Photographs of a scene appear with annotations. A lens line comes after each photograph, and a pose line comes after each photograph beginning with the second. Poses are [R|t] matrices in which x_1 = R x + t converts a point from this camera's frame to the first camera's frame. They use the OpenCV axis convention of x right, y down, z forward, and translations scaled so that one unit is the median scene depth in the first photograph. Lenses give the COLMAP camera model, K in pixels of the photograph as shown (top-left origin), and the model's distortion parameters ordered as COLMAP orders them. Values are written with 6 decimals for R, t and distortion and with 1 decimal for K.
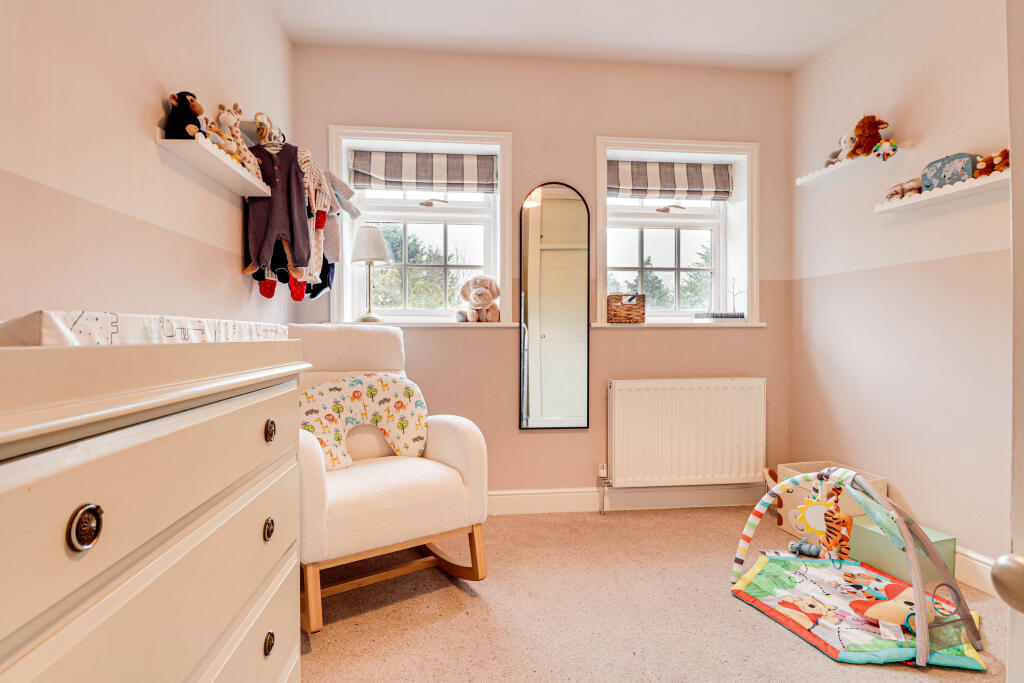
lens RADIAL K [[487.9, 0, 519.8], [0, 487.9, 338.0], [0, 0, 1]] dist [-0.013516, -0.000056]
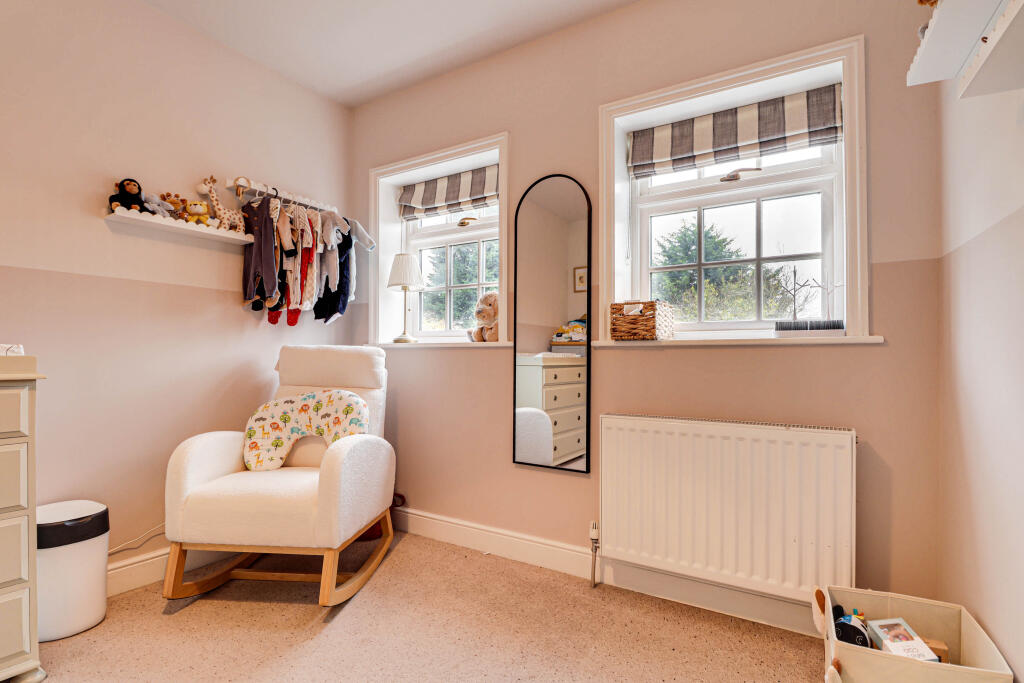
lens RADIAL K [[487.9, 0, 515.5], [0, 487.9, 350.7], [0, 0, 1]] dist [-0.013516, -0.000056]
pose [[0.796784, -0.003186, -0.604256, 0.536274], [-0.008755, 0.999820, -0.016817, -0.000254], [0.604201, 0.018690, 0.796613, 0.296035]]
